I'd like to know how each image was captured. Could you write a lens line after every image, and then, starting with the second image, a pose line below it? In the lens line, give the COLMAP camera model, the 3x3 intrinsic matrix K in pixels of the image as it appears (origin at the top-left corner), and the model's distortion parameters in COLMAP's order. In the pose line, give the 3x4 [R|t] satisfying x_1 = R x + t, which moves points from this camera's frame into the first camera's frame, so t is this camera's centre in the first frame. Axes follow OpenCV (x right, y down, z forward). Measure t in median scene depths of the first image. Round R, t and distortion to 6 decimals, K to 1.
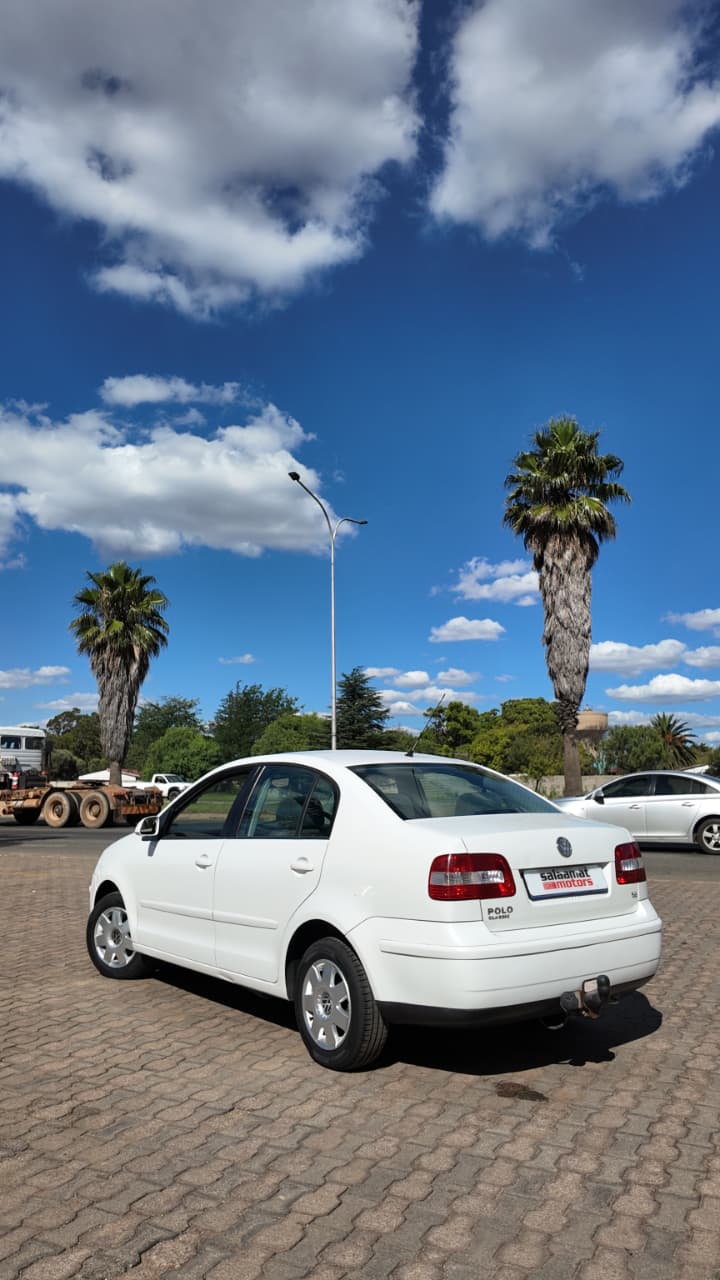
lens RADIAL K [[931.5, 0, 352.7], [0, 931.5, 591.5], [0, 0, 1]] dist [0.039423, -0.041126]
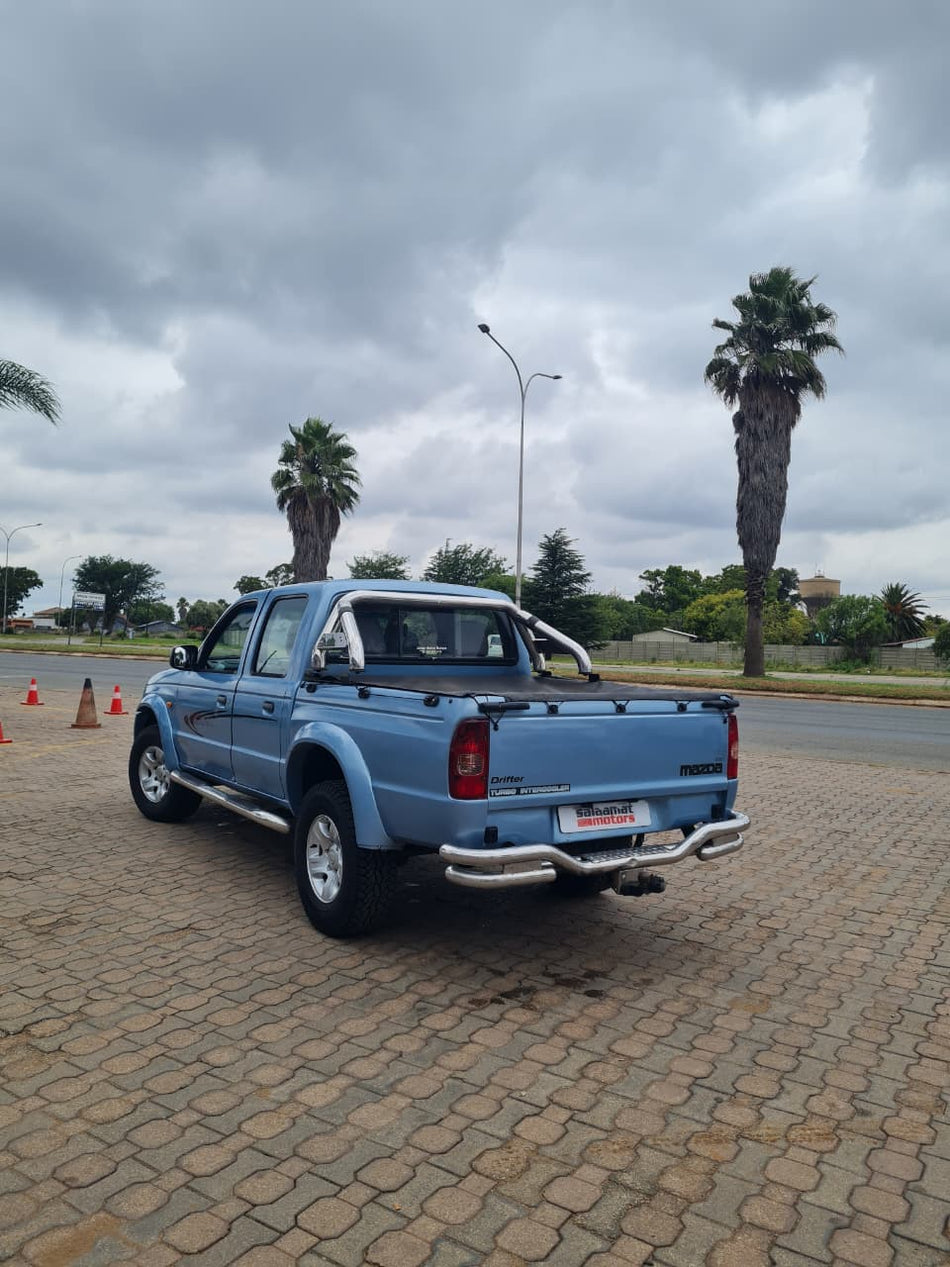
lens RADIAL K [[953.3, 0, 472.3], [0, 953.3, 632.1], [0, 0, 1]] dist [0.042700, -0.038230]
pose [[0.993822, 0.034535, -0.105479, 0.344974], [-0.013636, 0.981150, 0.192764, -0.057448], [0.110148, -0.190134, 0.975559, -0.077182]]
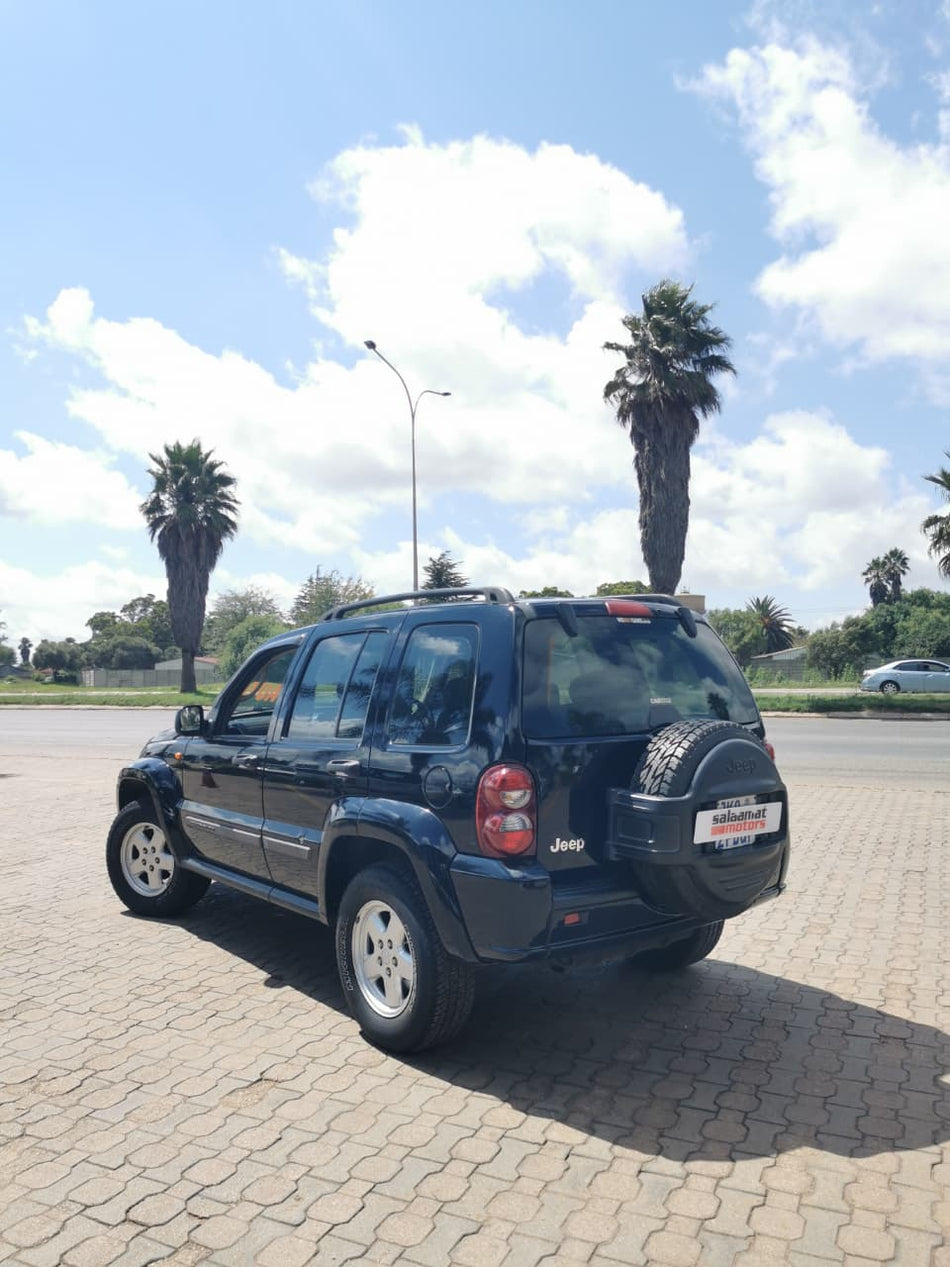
lens RADIAL K [[982.2, 0, 465.4], [0, 982.2, 606.6], [0, 0, 1]] dist [0.009261, -0.034189]
pose [[0.999693, -0.006414, 0.023914, 0.049081], [0.003016, 0.990216, 0.139508, -0.029074], [-0.024574, -0.139393, 0.989932, 0.123517]]
